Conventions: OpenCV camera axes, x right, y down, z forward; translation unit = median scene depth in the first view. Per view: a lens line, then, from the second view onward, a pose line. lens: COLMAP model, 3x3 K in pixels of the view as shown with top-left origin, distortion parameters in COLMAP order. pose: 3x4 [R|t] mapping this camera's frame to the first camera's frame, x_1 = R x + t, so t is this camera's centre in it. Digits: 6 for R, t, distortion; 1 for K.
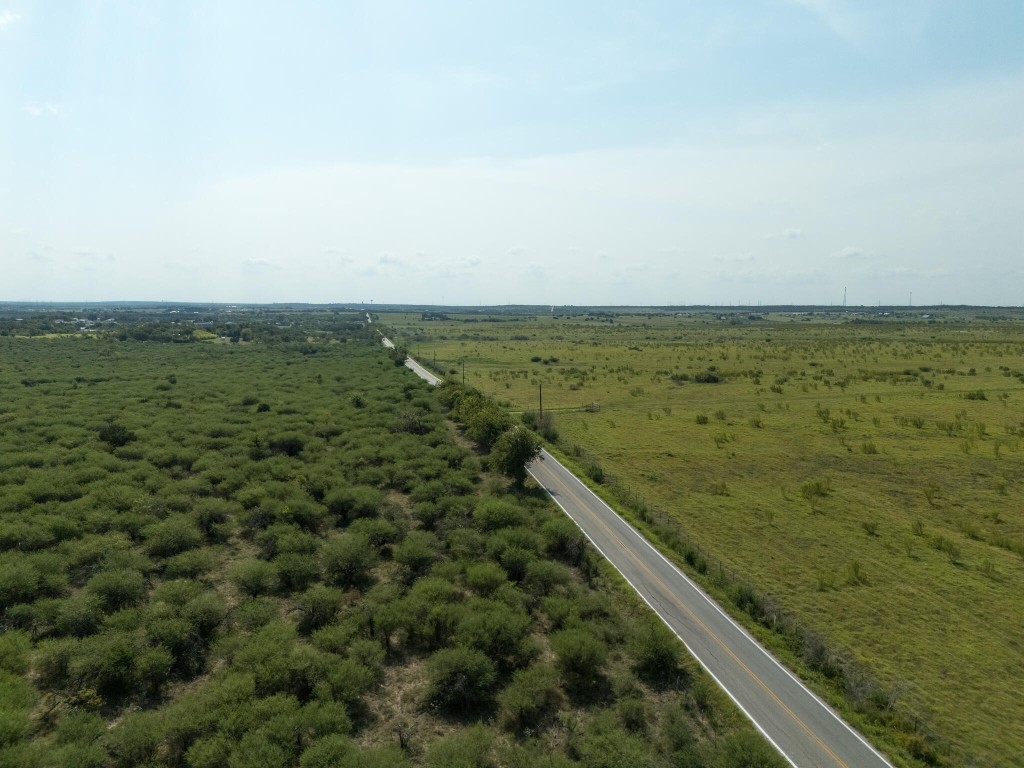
lens RADIAL K [[764.3, 0, 515.4], [0, 764.3, 382.4], [0, 0, 1]] dist [0.080992, -0.089644]
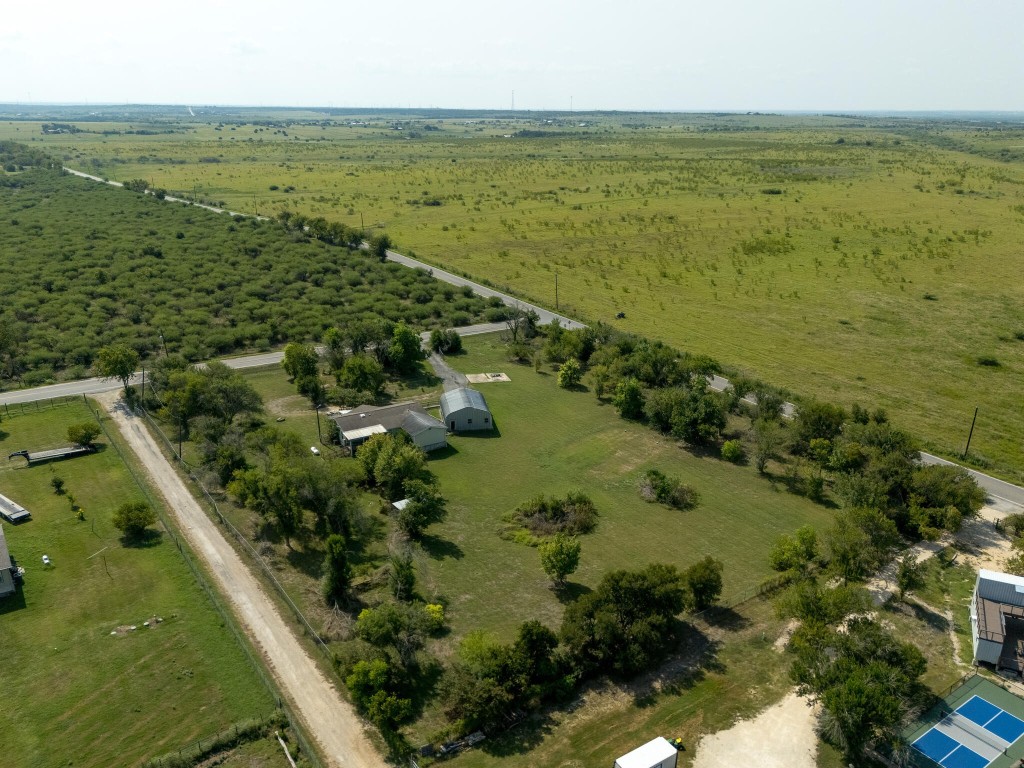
lens RADIAL K [[852.4, 0, 536.3], [0, 852.4, 388.6], [0, 0, 1]] dist [0.075864, -0.072419]
pose [[0.910618, -0.131647, 0.391719, -0.383089], [0.042576, 0.972744, 0.227939, -0.034162], [-0.411050, -0.190888, 0.891403, -0.930171]]
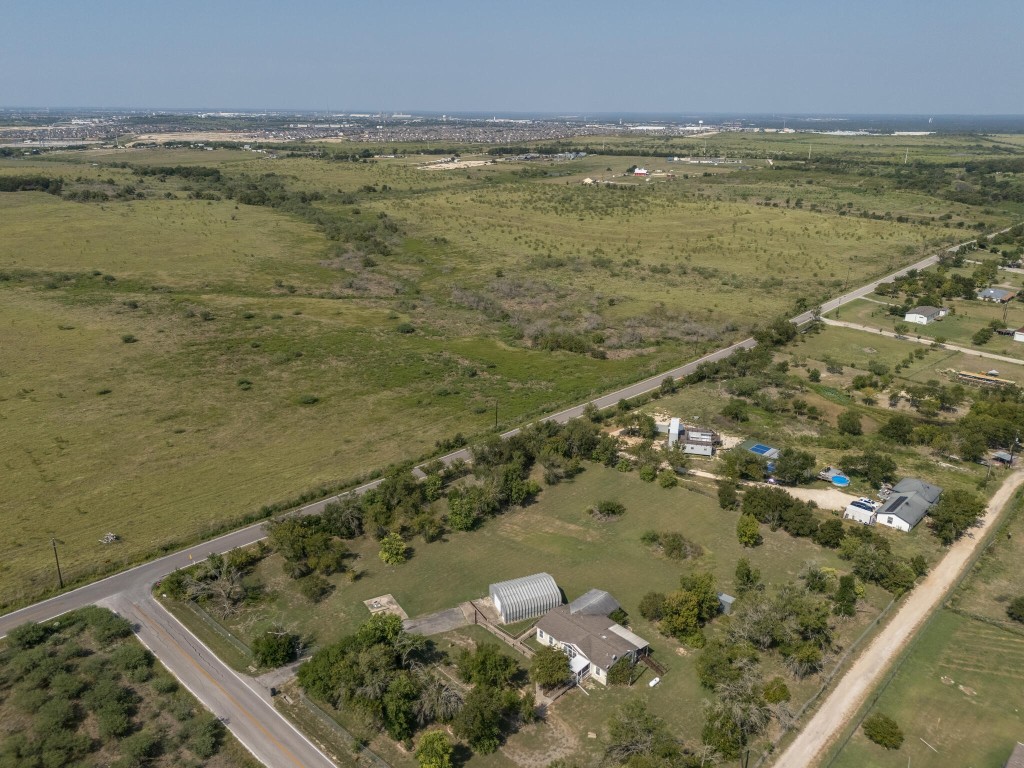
lens RADIAL K [[764.3, 0, 515.4], [0, 764.3, 382.4], [0, 0, 1]] dist [0.080992, -0.089644]
pose [[-0.584013, -0.286801, 0.759390, -0.629908], [0.066374, 0.915500, 0.396805, -0.319883], [-0.809026, 0.282144, -0.515628, 0.194971]]
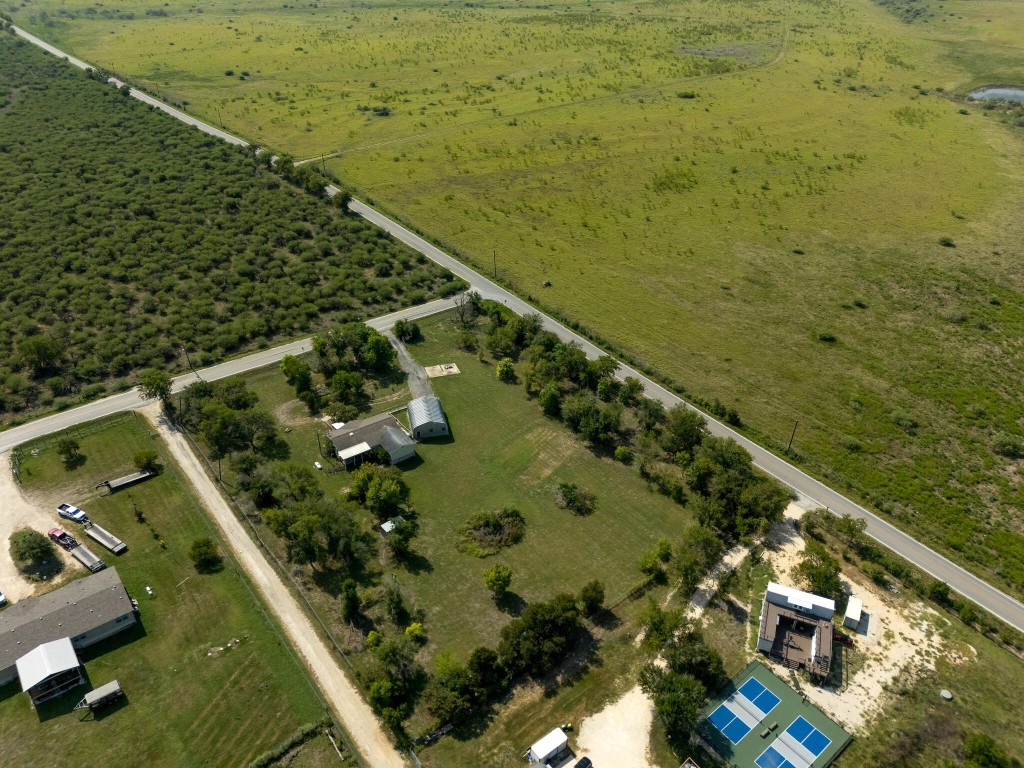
lens RADIAL K [[764.3, 0, 515.4], [0, 764.3, 382.4], [0, 0, 1]] dist [0.080992, -0.089644]
pose [[0.890458, -0.238098, 0.387807, -0.396174], [0.039961, 0.889819, 0.454560, -0.322746], [-0.453308, -0.389269, 0.801861, -0.998038]]
